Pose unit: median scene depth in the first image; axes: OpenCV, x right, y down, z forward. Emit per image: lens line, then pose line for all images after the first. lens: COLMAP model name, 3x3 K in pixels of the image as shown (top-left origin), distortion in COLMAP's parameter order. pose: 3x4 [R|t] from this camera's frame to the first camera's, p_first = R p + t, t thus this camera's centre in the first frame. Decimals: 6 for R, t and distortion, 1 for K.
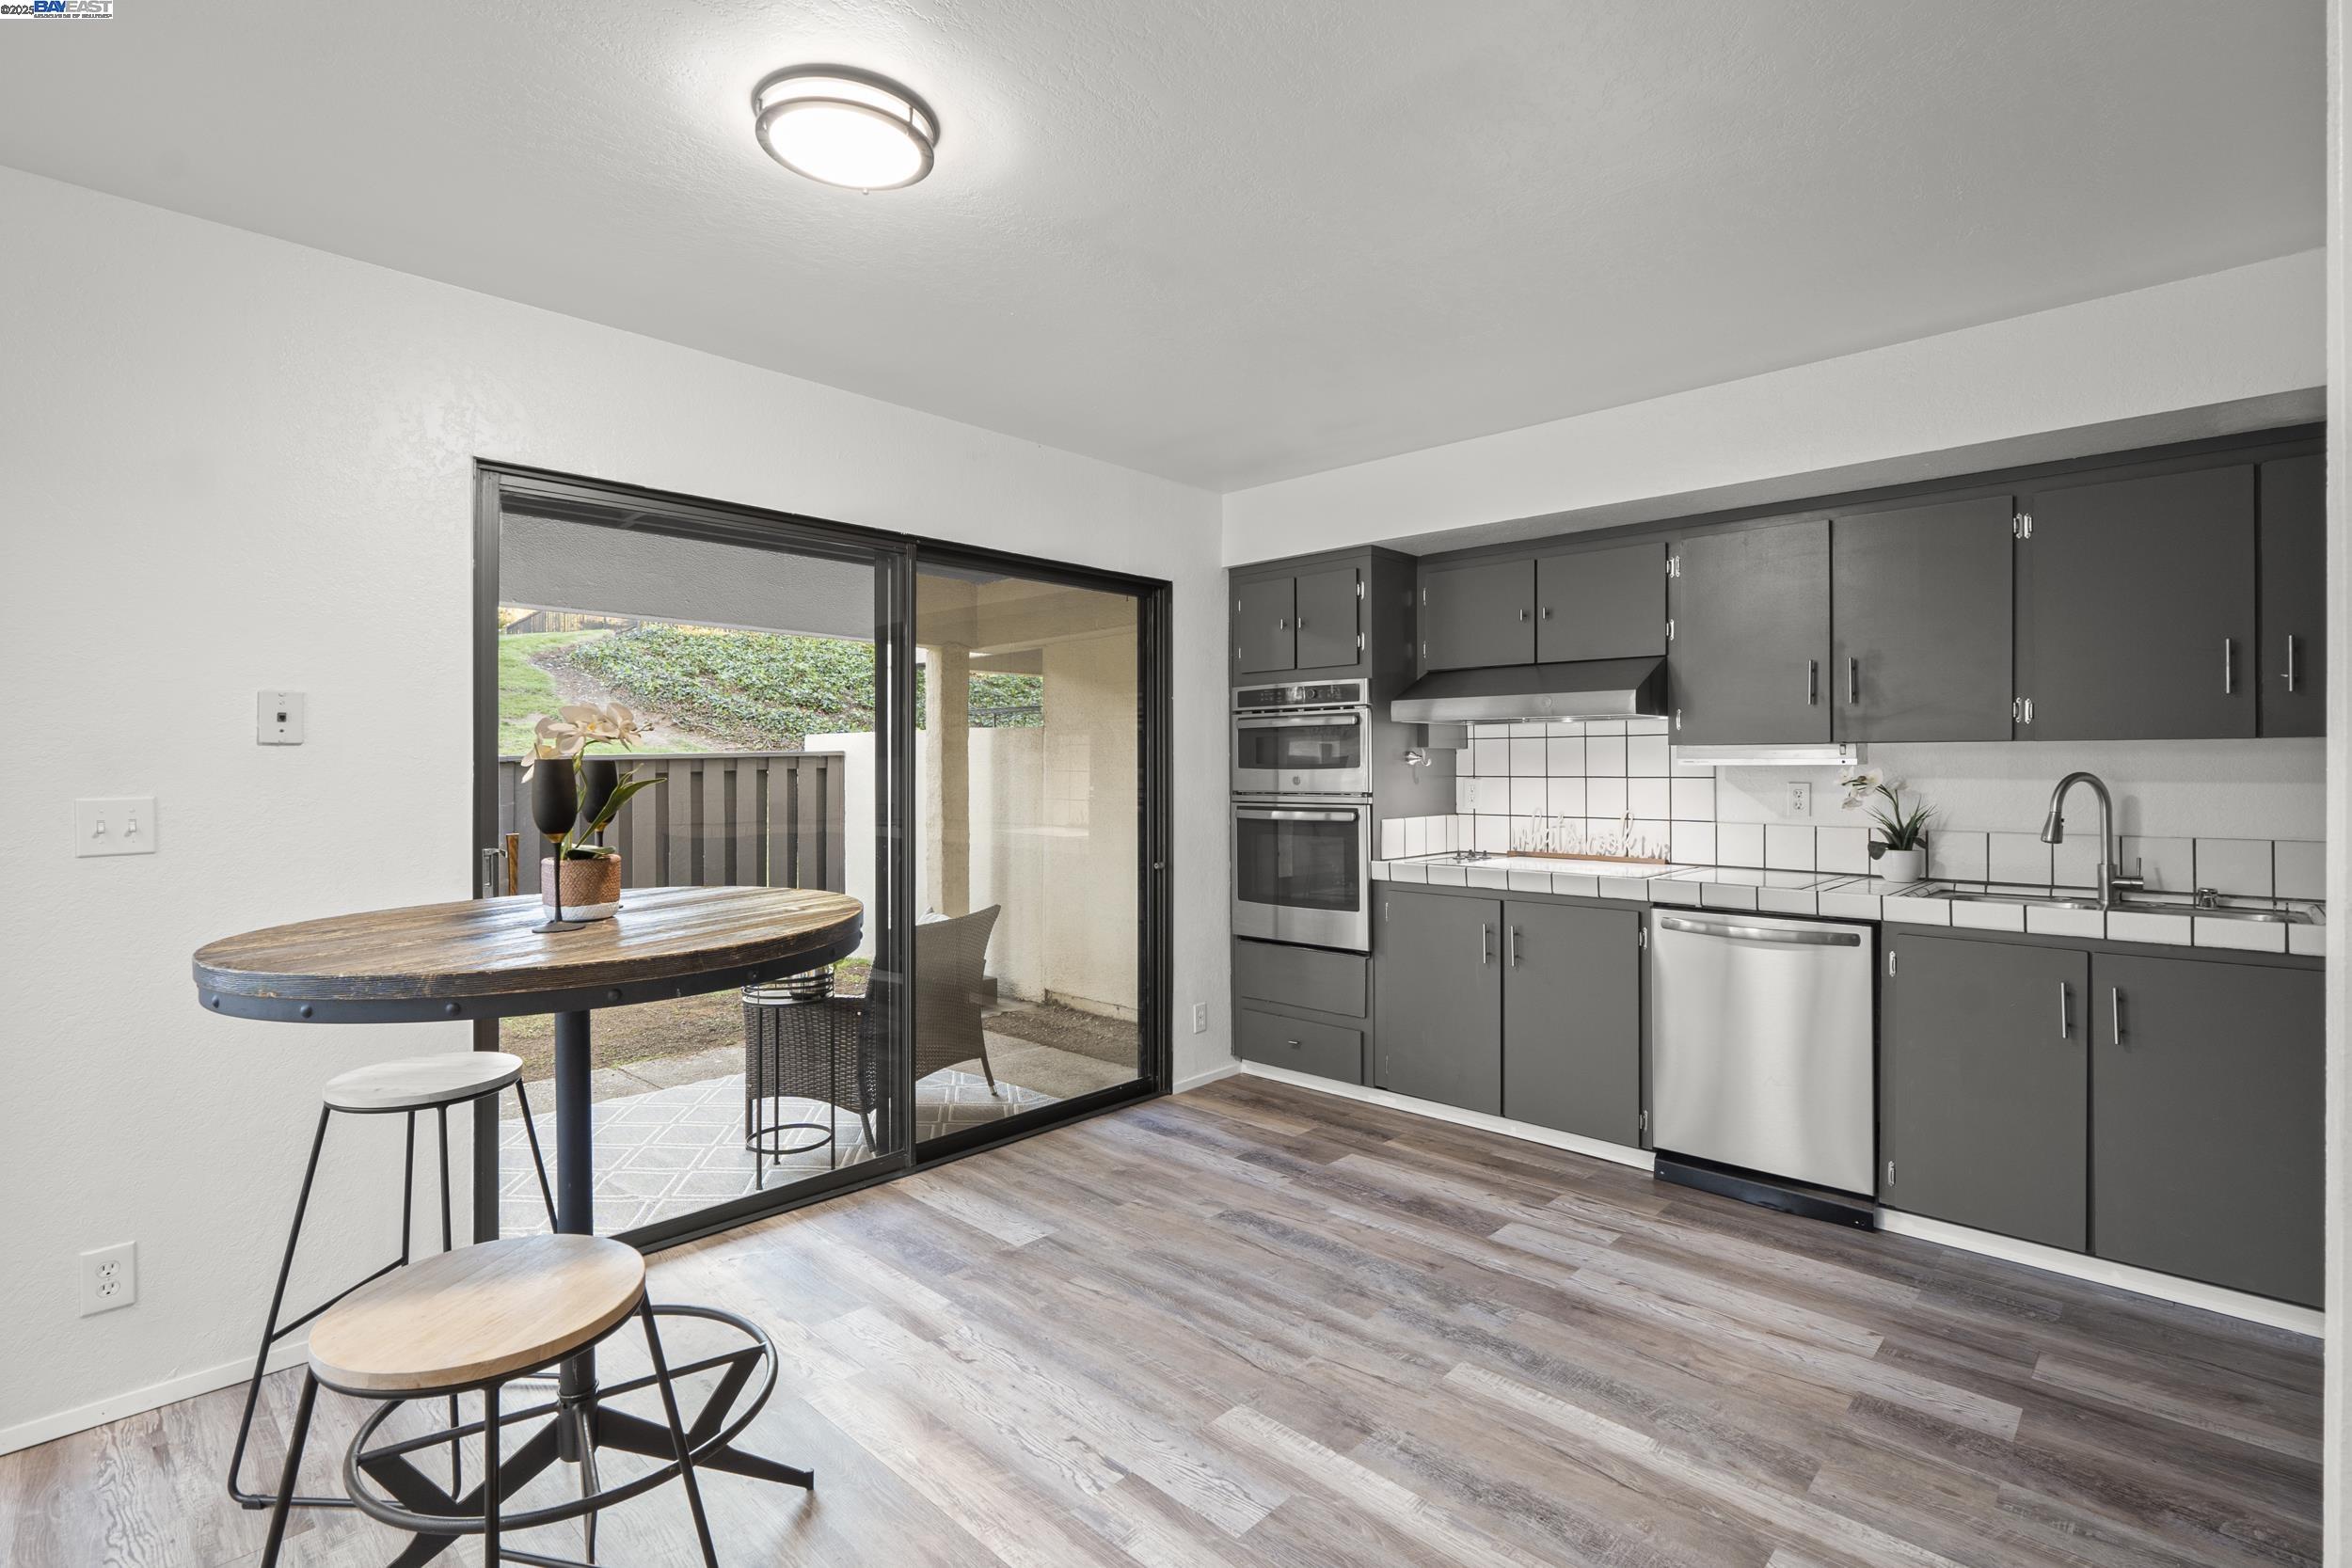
lens RADIAL K [[1095.2, 0, 1163.8], [0, 1095.2, 766.7], [0, 0, 1]] dist [-0.011205, 0.000710]
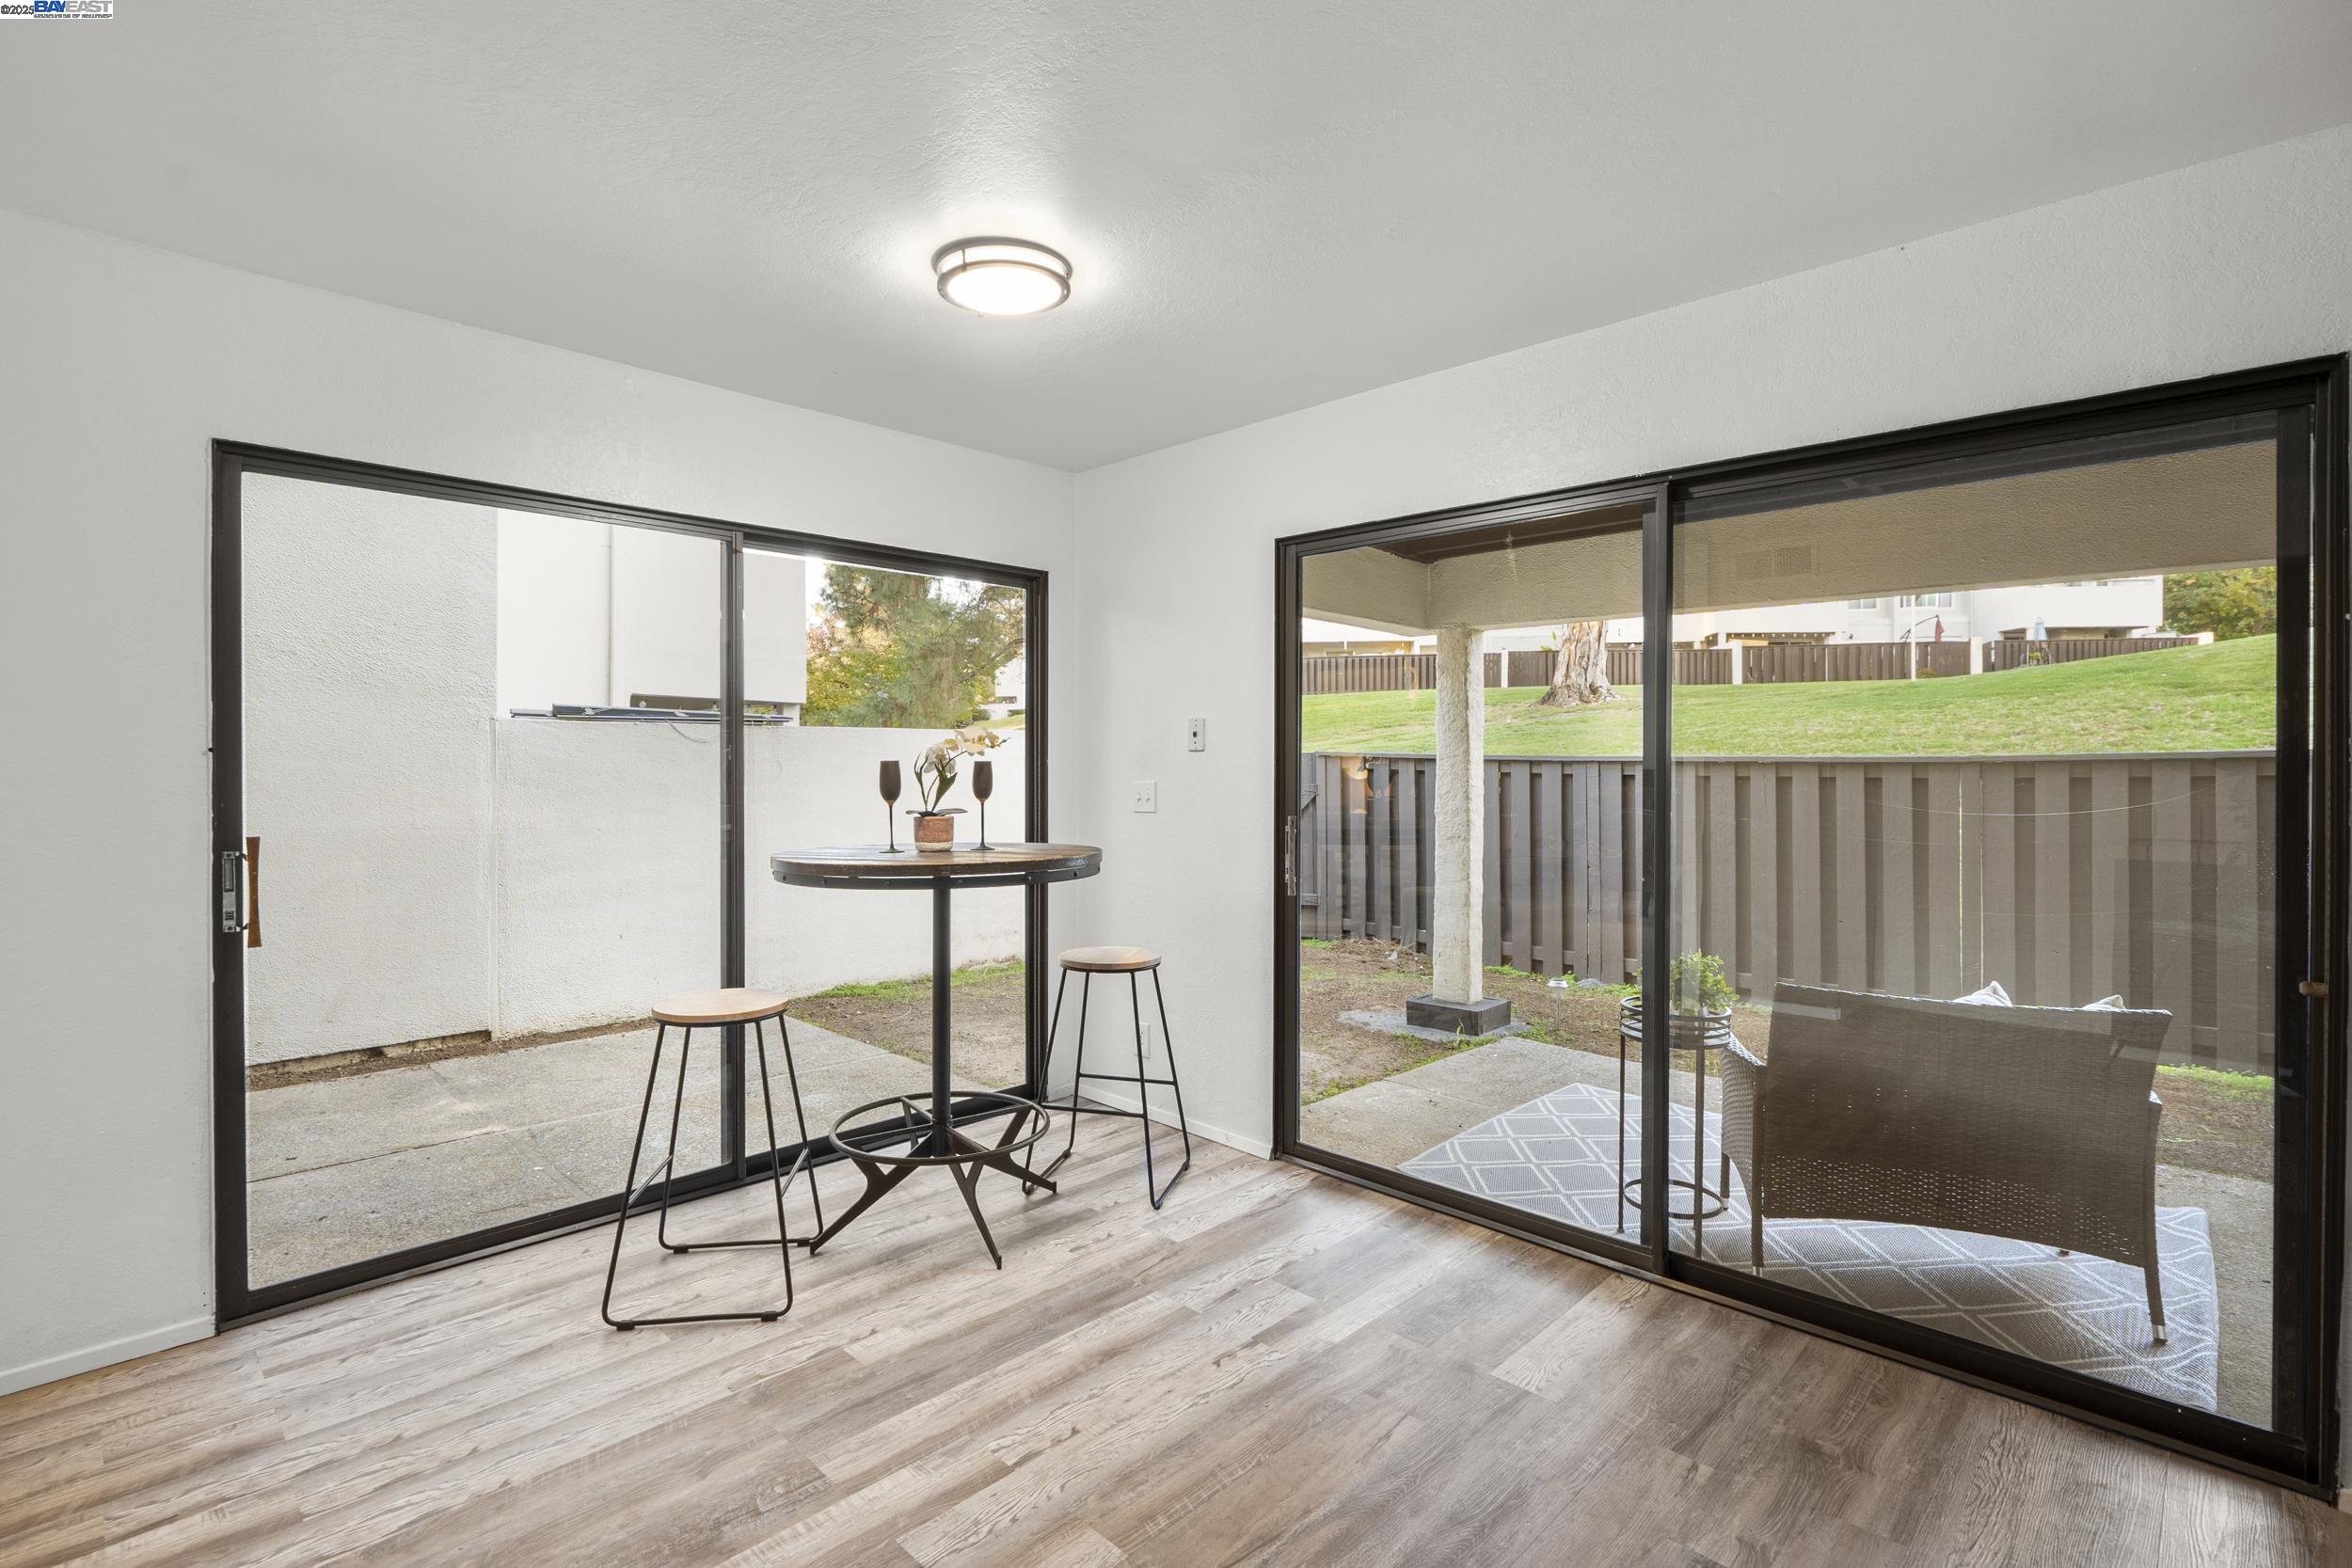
lens RADIAL K [[1095.2, 0, 1184.3], [0, 1095.2, 762.9], [0, 0, 1]] dist [-0.011205, 0.000710]
pose [[-0.010568, 0.002091, -0.999942, 0.803808], [0.001899, 0.999996, 0.002071, -0.006088], [0.999942, -0.001877, -0.010572, 0.964334]]
